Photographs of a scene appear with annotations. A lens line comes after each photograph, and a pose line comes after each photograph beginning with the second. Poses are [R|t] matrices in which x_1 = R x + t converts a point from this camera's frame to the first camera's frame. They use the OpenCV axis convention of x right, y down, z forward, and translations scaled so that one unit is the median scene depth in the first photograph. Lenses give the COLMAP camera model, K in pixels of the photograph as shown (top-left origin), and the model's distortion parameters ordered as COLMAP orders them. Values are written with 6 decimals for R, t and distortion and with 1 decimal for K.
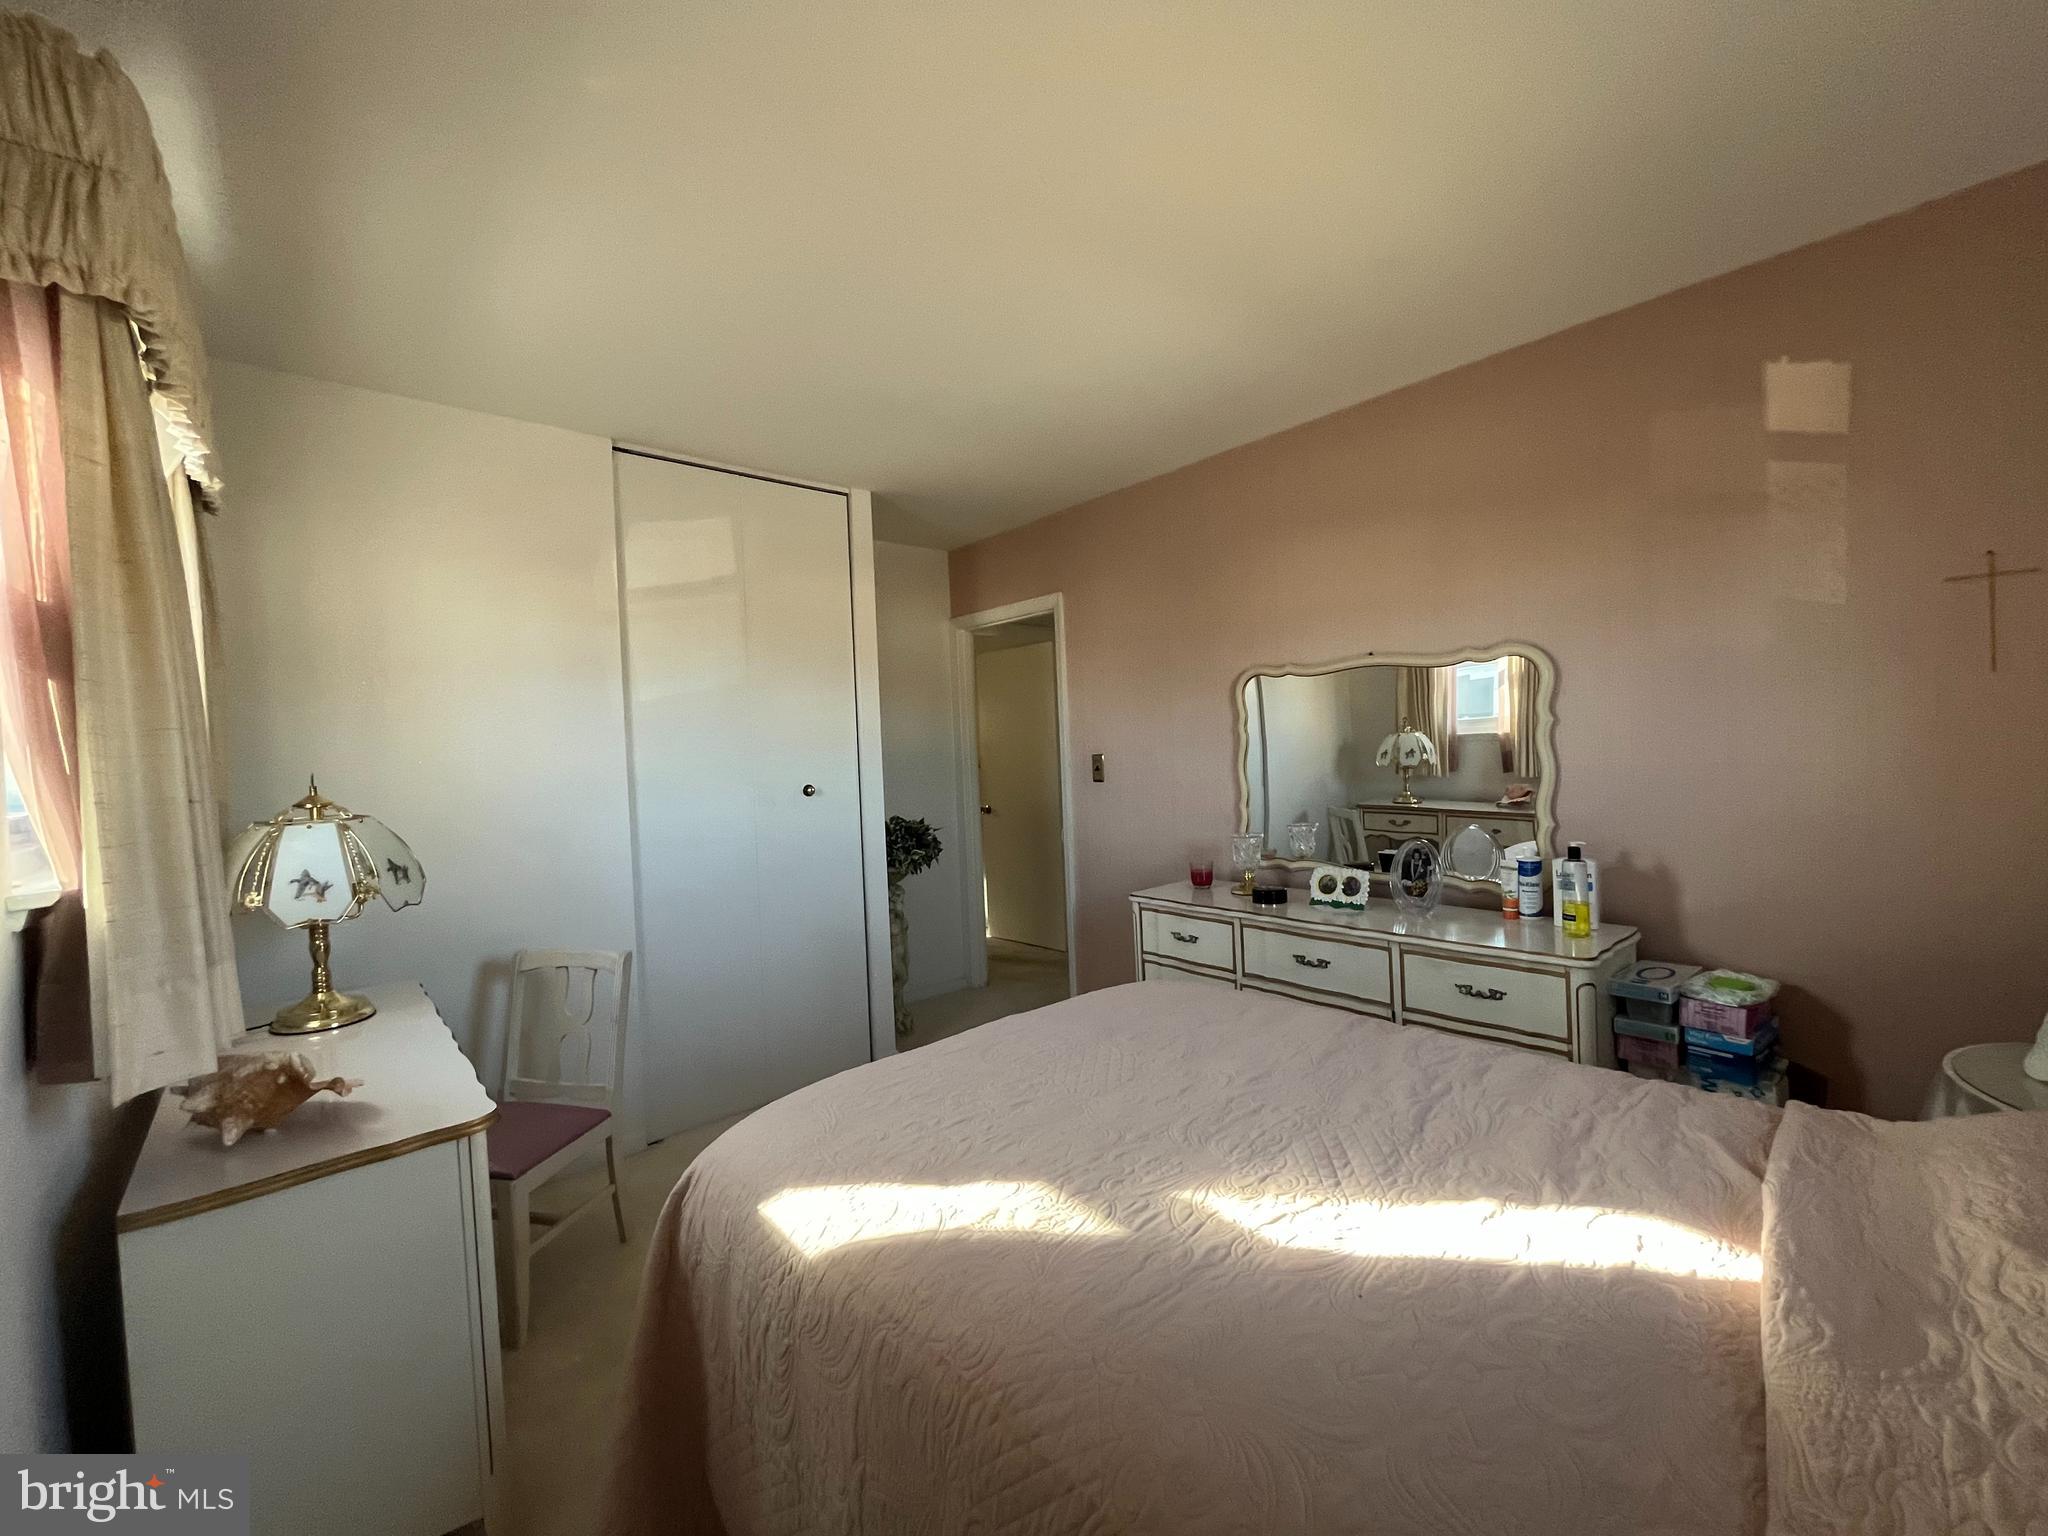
lens RADIAL K [[825.2, 0, 1020.5], [0, 825.2, 765.4], [0, 0, 1]] dist [-0.004363, -0.000128]
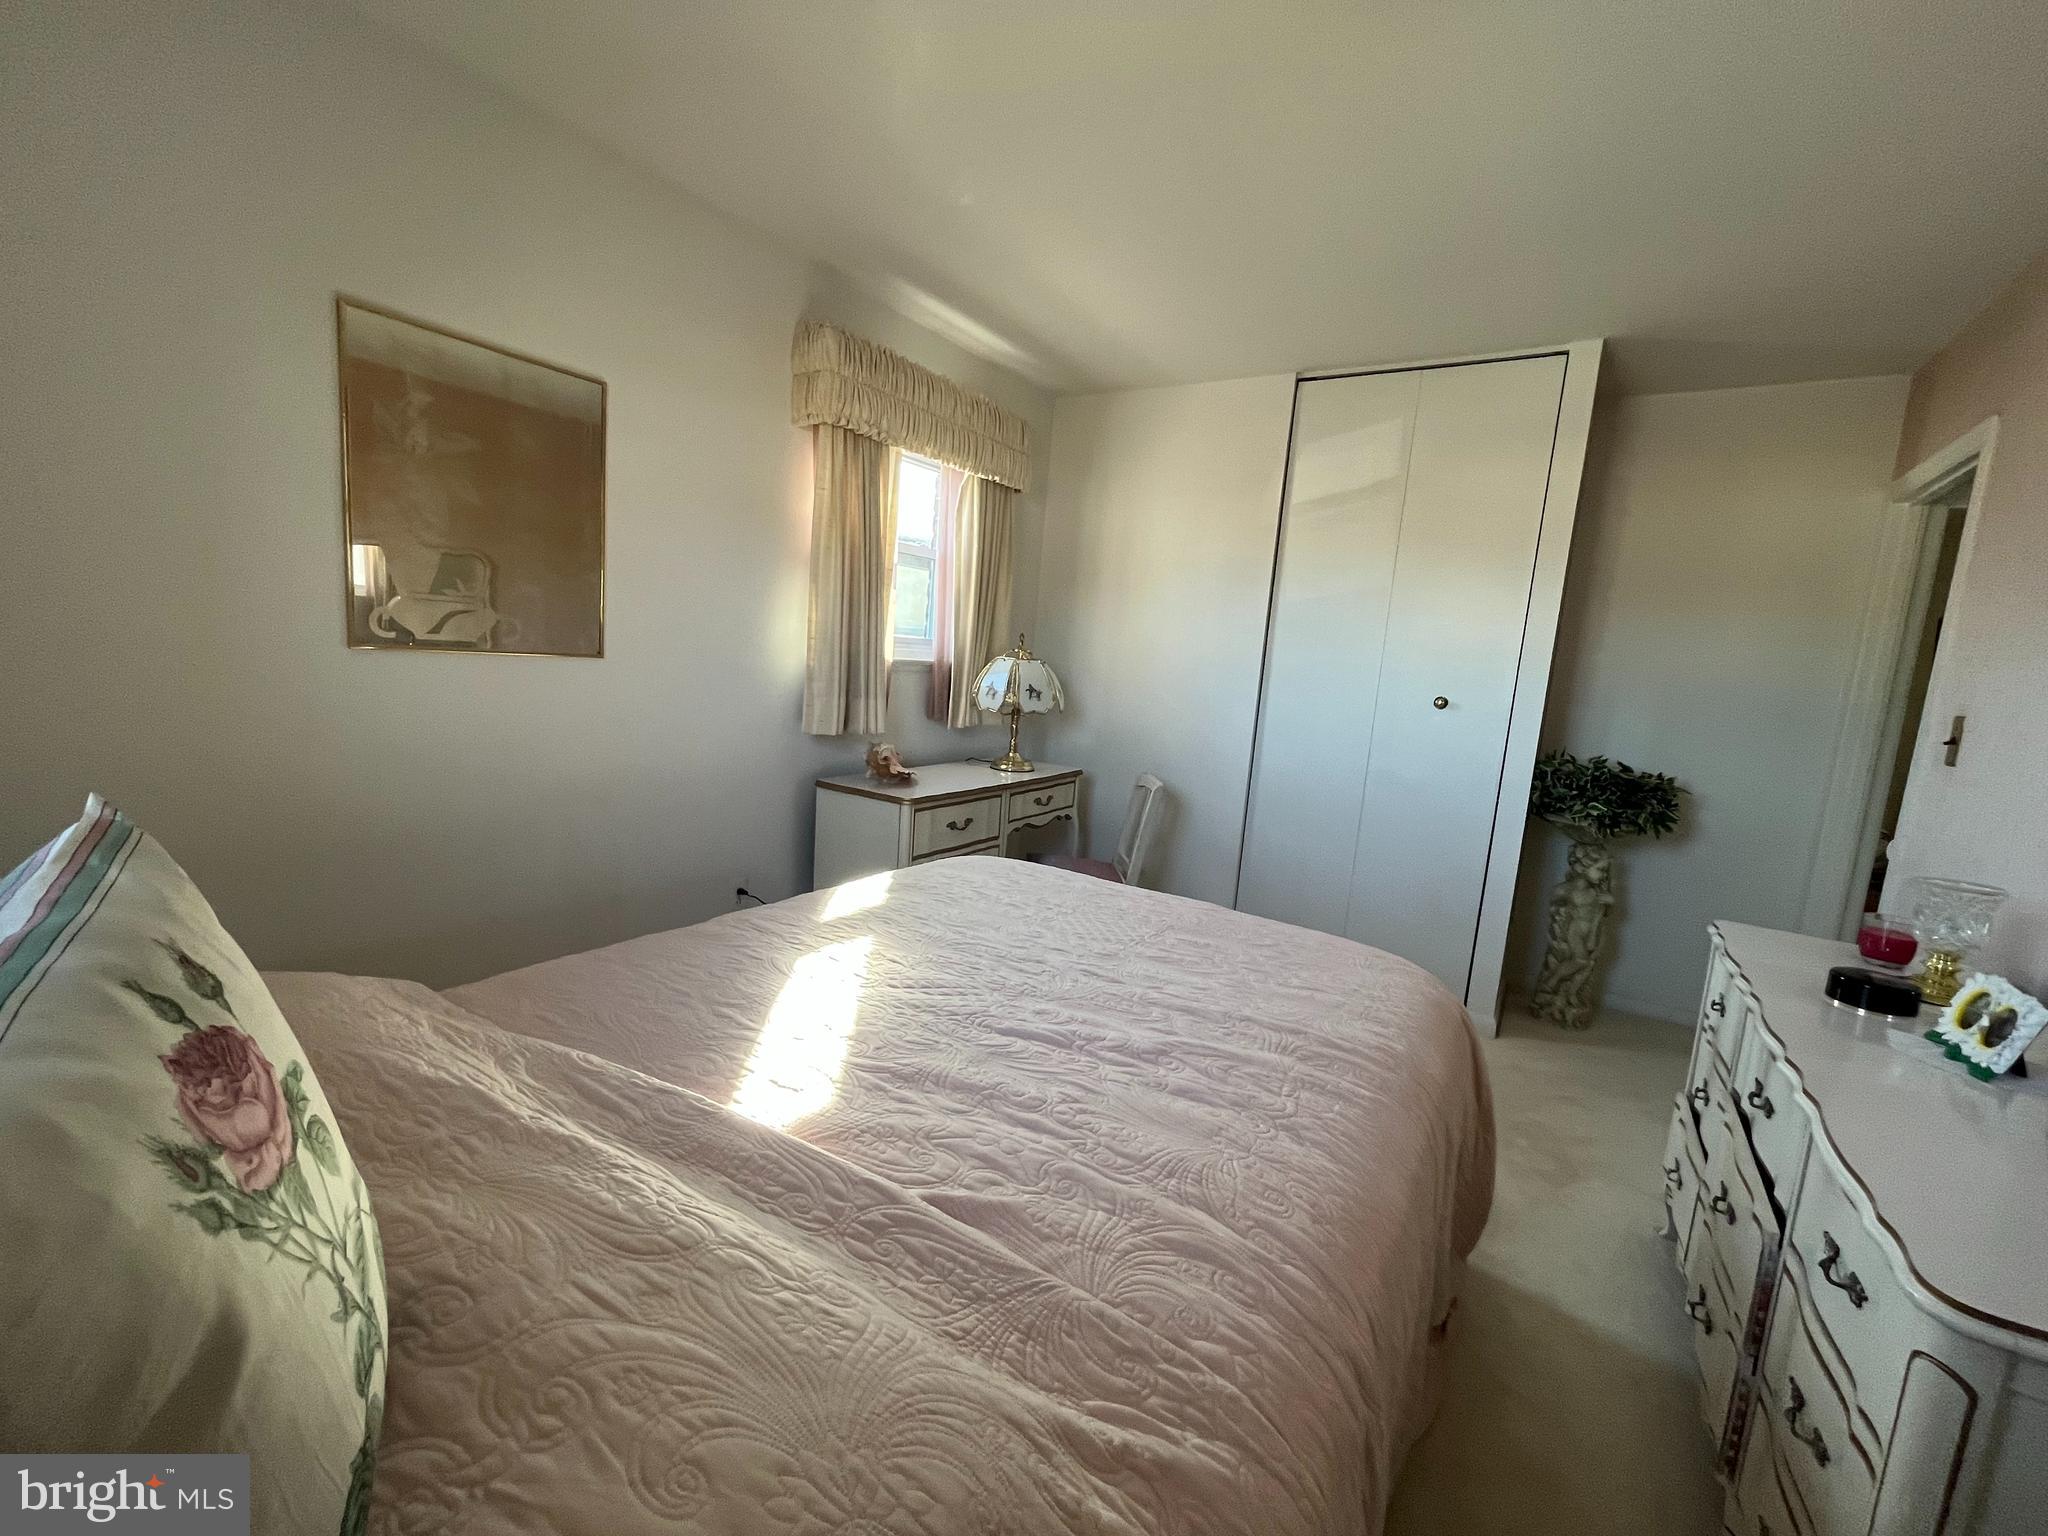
lens RADIAL K [[825.4, 0, 1023.2], [0, 825.4, 764.4], [0, 0, 1]] dist [-0.001327, -0.000257]
pose [[0.253011, 0.189942, -0.948635, 0.655977], [-0.106785, 0.980029, 0.167748, -0.009263], [0.961552, 0.058858, 0.268241, 0.371783]]
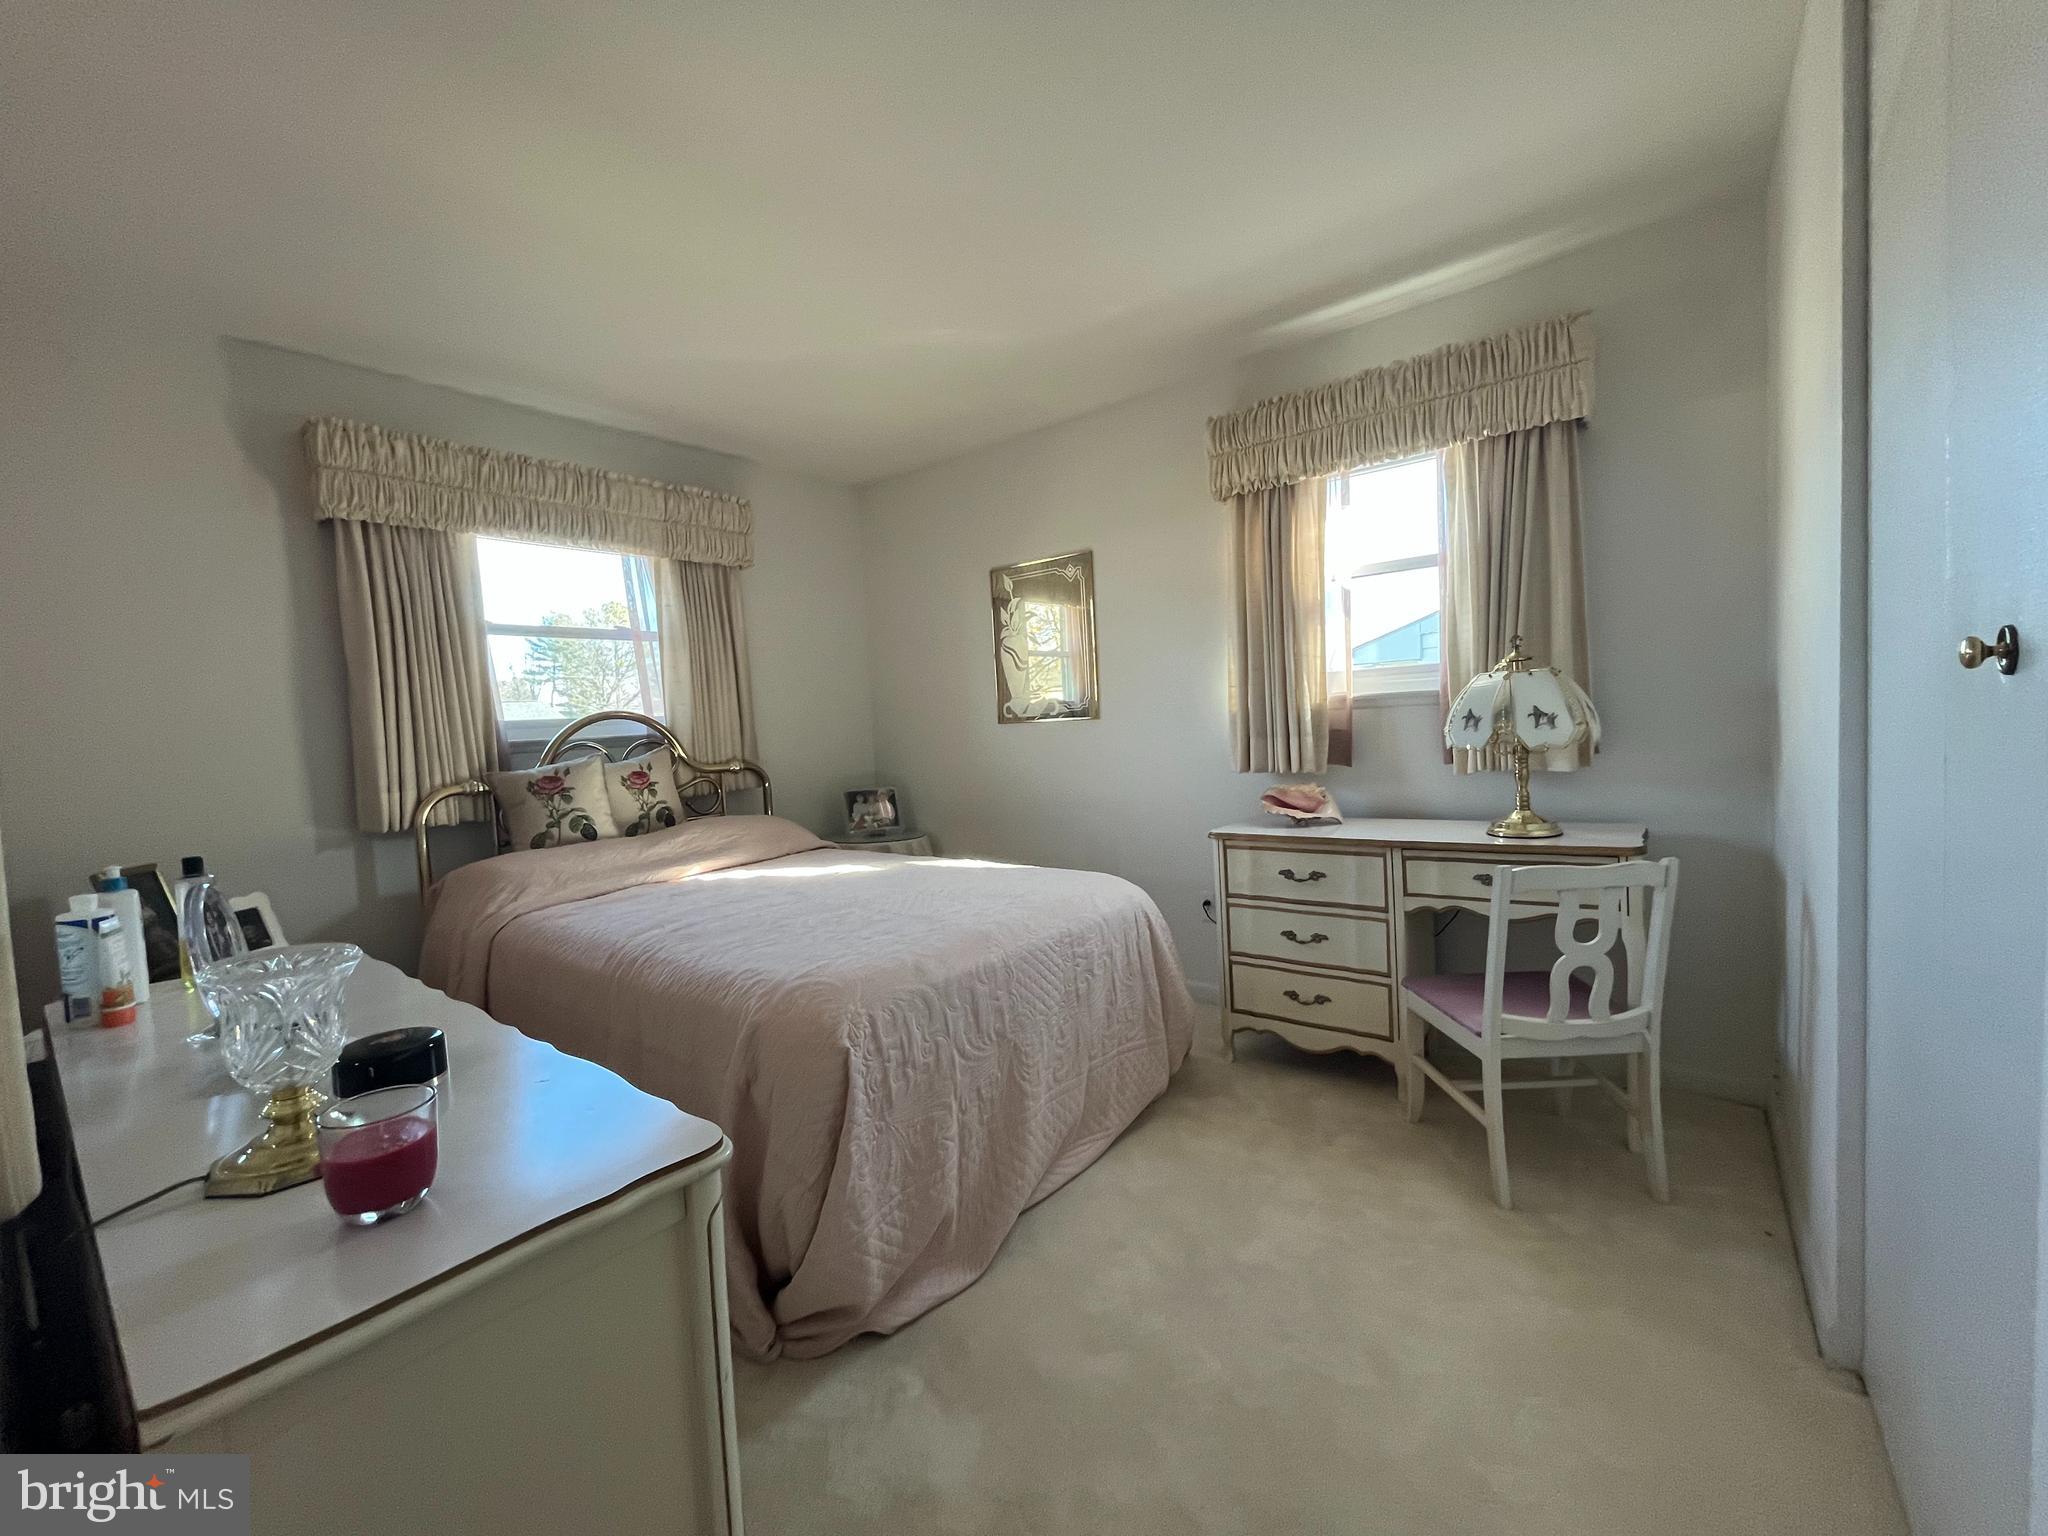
lens RADIAL K [[825.4, 0, 1023.2], [0, 825.4, 764.4], [0, 0, 1]] dist [-0.001327, -0.000257]
pose [[-0.980538, 0.106804, -0.164737, 0.074058], [0.094486, 0.992234, 0.080900, 0.024921], [0.172098, 0.063760, -0.983014, 1.464310]]
